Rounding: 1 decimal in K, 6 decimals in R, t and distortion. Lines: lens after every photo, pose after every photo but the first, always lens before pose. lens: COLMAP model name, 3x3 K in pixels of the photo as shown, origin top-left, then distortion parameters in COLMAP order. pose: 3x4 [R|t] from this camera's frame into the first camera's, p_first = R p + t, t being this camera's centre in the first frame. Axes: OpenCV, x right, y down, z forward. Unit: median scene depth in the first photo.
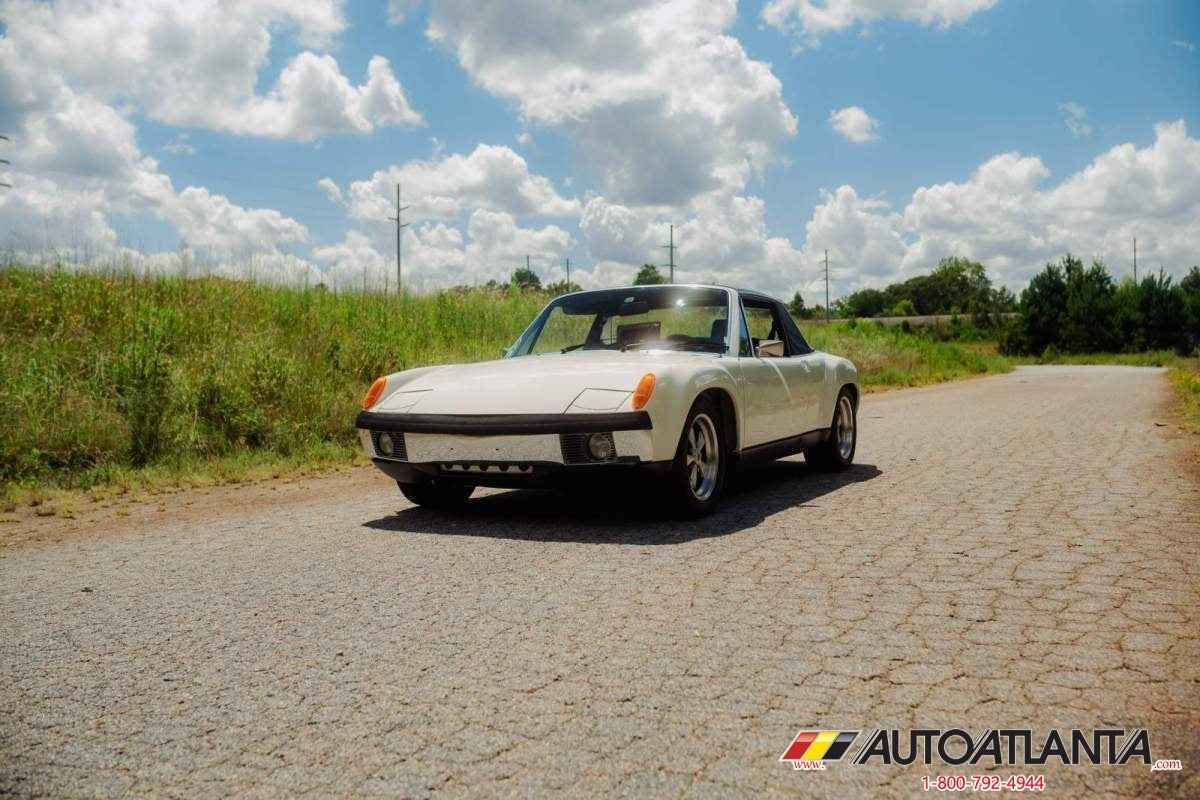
lens RADIAL K [[1174.6, 0, 620.3], [0, 1174.6, 381.4], [0, 0, 1]] dist [-0.044371, 0.015496]
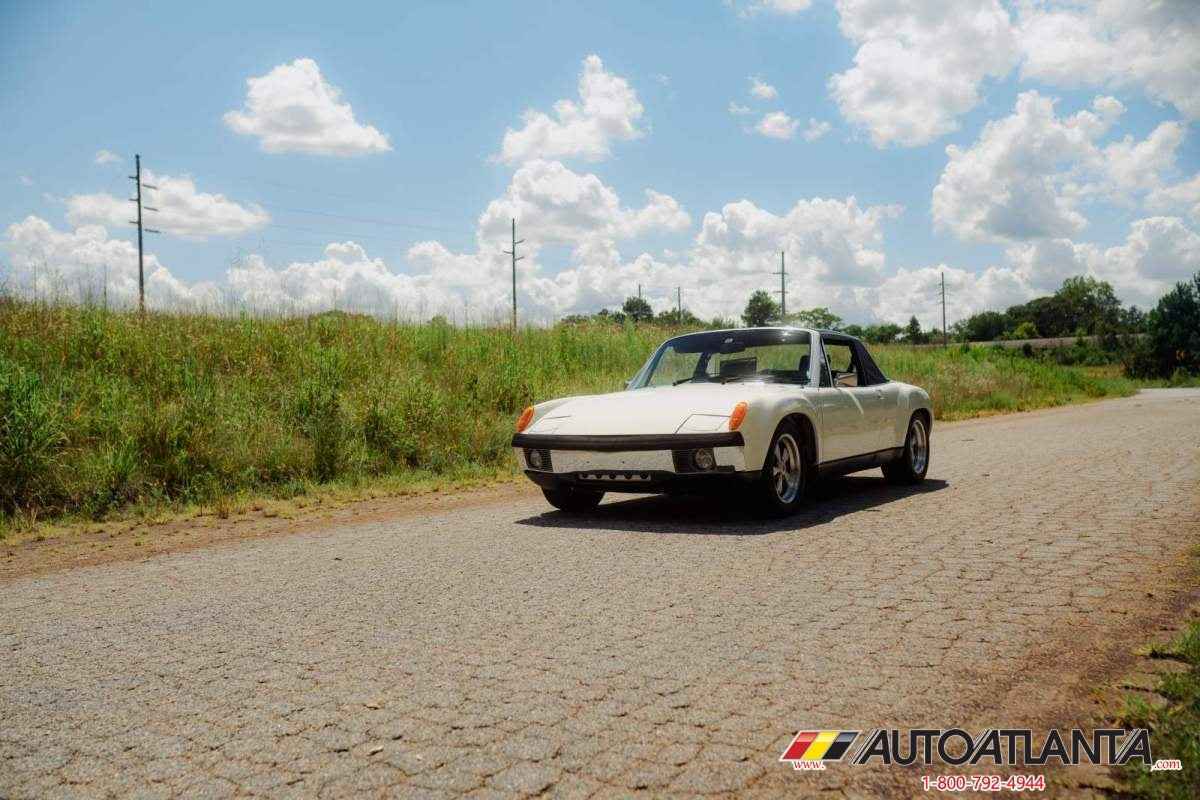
lens RADIAL K [[1176.6, 0, 580.2], [0, 1176.6, 422.8], [0, 0, 1]] dist [-0.054340, 0.069173]
pose [[0.991627, -0.006997, -0.128949, 0.007849], [0.008492, 0.999903, 0.011054, 0.000208], [0.128859, -0.012057, 0.991590, -0.153010]]
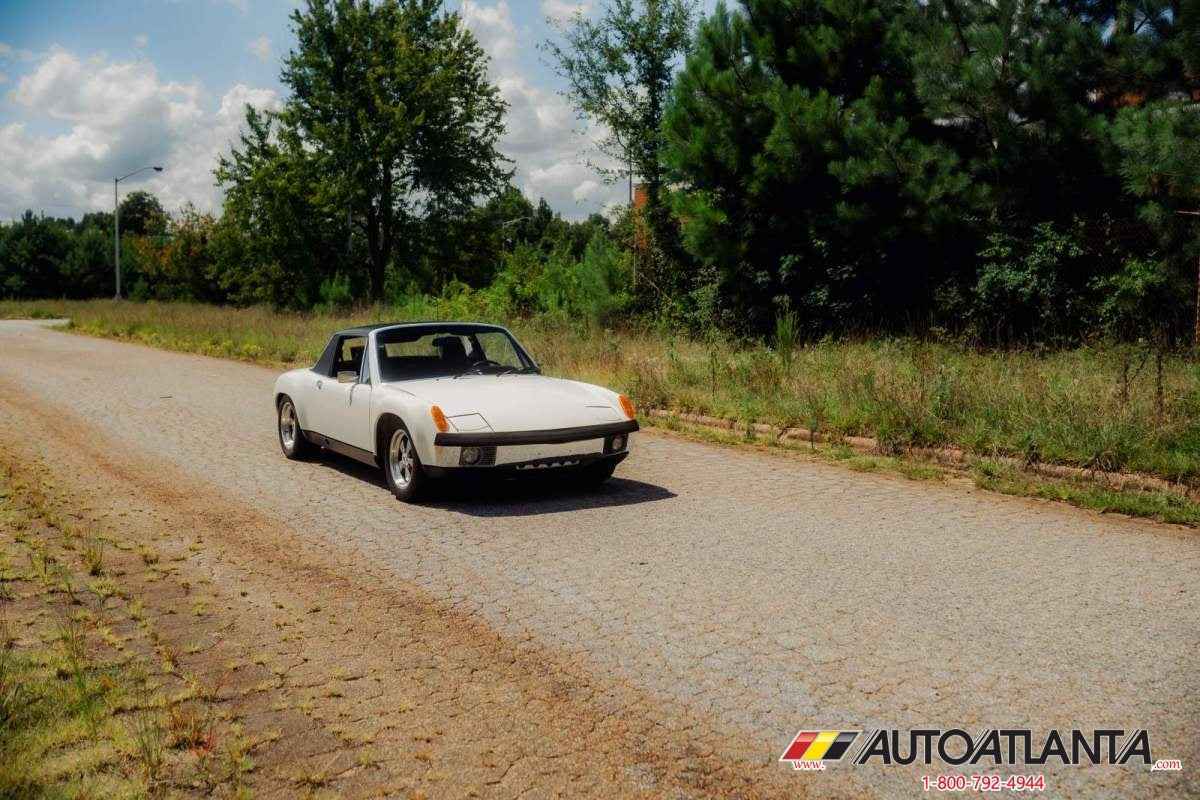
lens RADIAL K [[1174.6, 0, 620.3], [0, 1174.6, 381.4], [0, 0, 1]] dist [-0.044371, 0.015496]
pose [[0.523019, -0.050492, 0.850824, -0.739214], [0.007058, 0.998466, 0.054915, -0.062423], [-0.852292, -0.022717, 0.522574, 0.079222]]
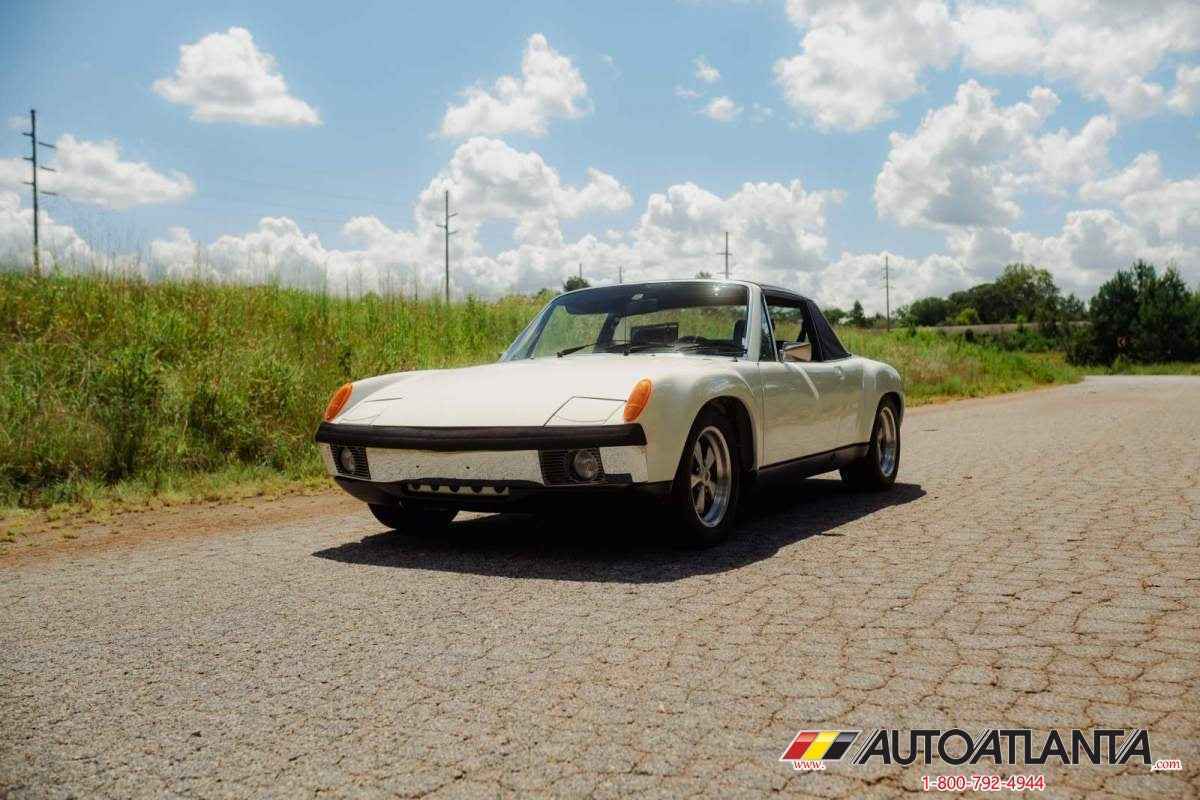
lens RADIAL K [[1198.6, 0, 626.5], [0, 1198.6, 396.7], [0, 0, 1]] dist [-0.058328, 0.076317]
pose [[0.999152, 0.001030, -0.041170, 0.025475], [-0.000875, 0.999993, 0.003768, 0.001489], [0.041174, -0.003729, 0.999145, 0.069750]]
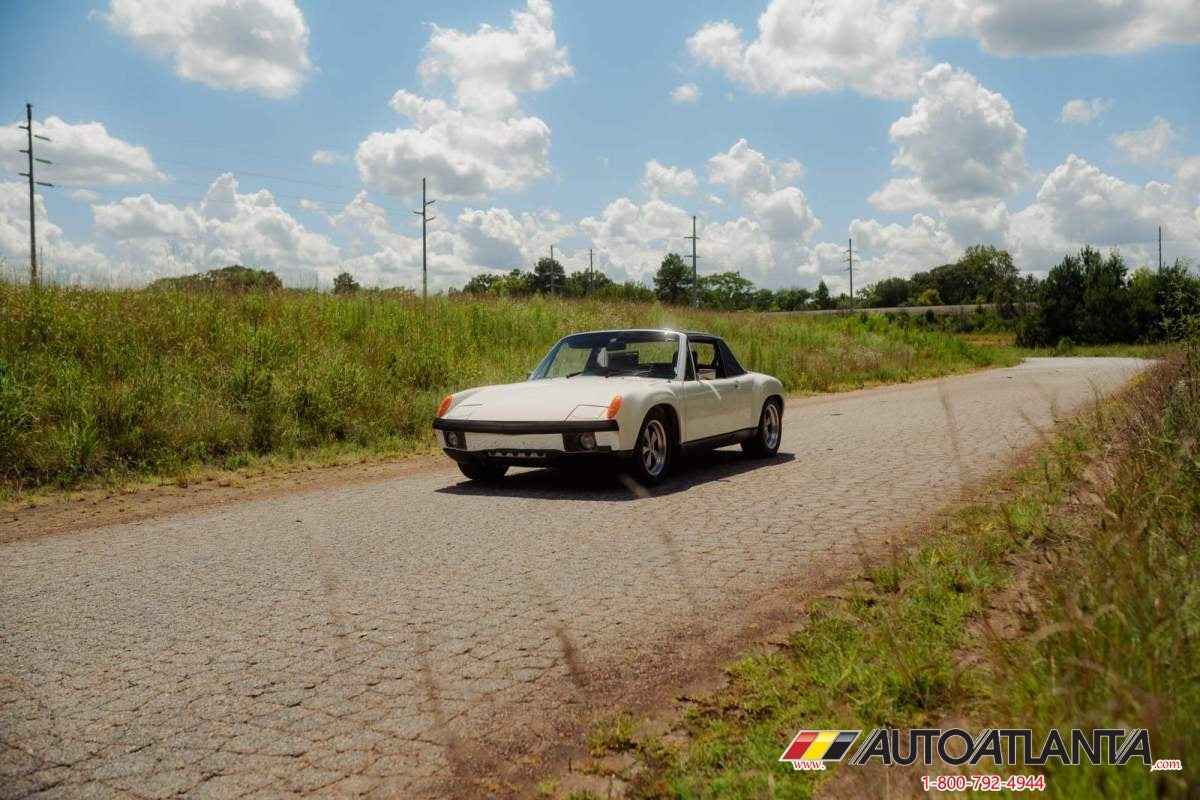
lens RADIAL K [[1198.6, 0, 626.5], [0, 1198.6, 396.7], [0, 0, 1]] dist [-0.058328, 0.076317]
pose [[0.999863, -0.000588, -0.016524, 0.034097], [0.000961, 0.999745, 0.022577, -0.022869], [0.016507, -0.022590, 0.999609, -0.345600]]
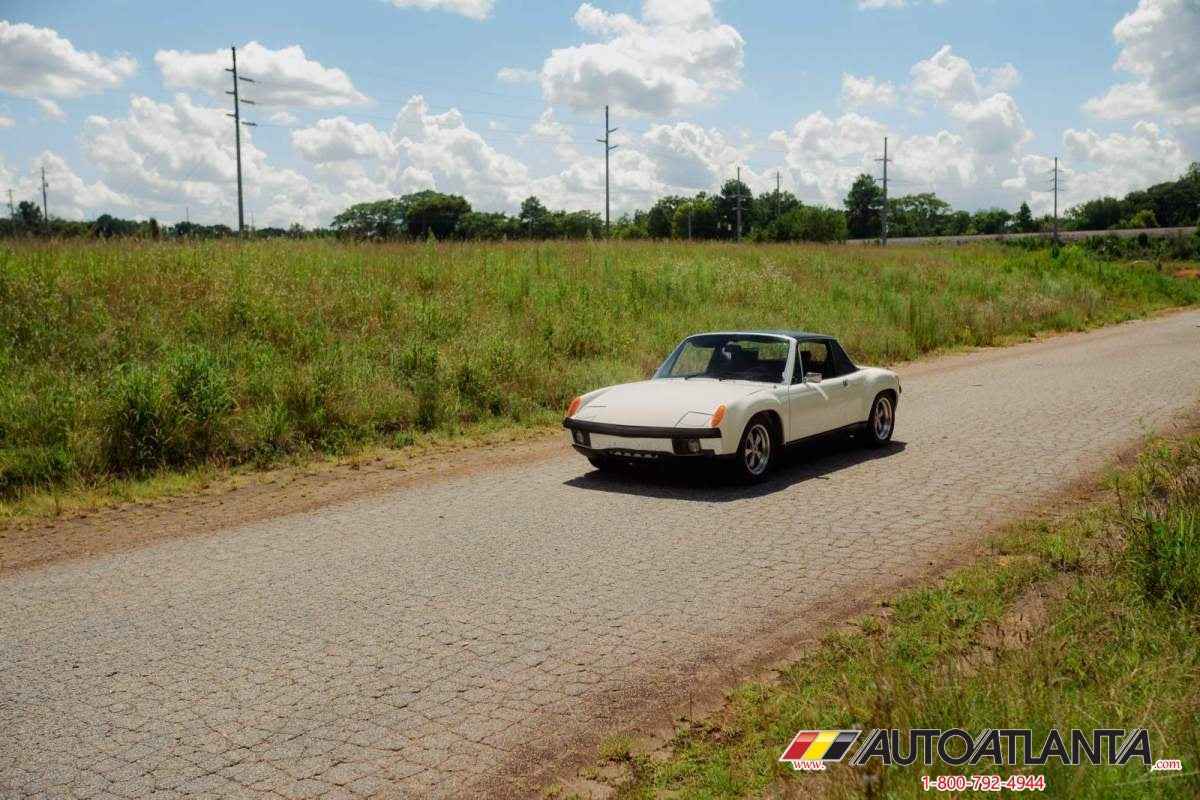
lens RADIAL K [[1214.1, 0, 601.0], [0, 1214.1, 422.1], [0, 0, 1]] dist [-0.064449, 0.088387]
pose [[0.981376, 0.021699, -0.190868, 0.106837], [-0.000842, 0.994076, 0.108684, -0.099174], [0.192096, -0.106499, 0.975580, -0.461428]]
